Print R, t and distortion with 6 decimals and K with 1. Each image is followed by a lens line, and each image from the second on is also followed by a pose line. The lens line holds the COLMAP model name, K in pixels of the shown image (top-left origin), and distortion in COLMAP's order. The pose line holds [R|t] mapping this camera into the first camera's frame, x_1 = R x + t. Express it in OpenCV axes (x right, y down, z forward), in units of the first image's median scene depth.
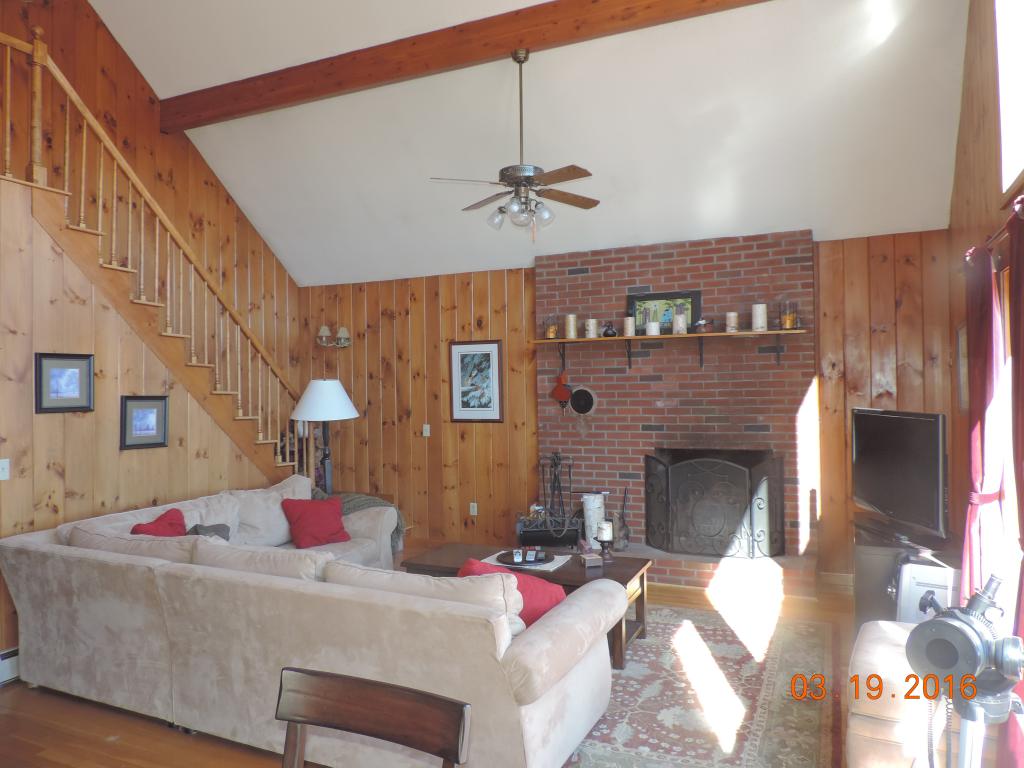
lens RADIAL K [[723.4, 0, 509.6], [0, 723.4, 385.3], [0, 0, 1]] dist [-0.013575, -0.006018]
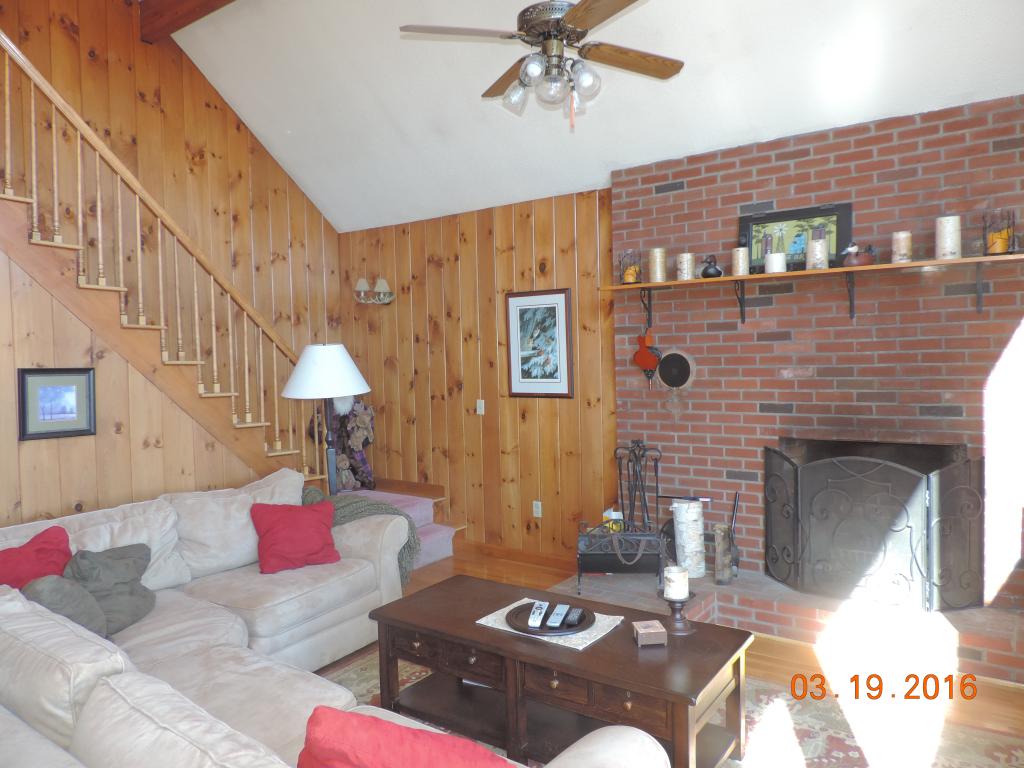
lens RADIAL K [[723.4, 0, 514.4], [0, 723.4, 384.0], [0, 0, 1]] dist [-0.013575, -0.006018]
pose [[0.981771, -0.001539, -0.190059, 0.084090], [0.010798, 0.998804, 0.047691, 0.000022], [0.189759, -0.048874, 0.980614, 0.277910]]
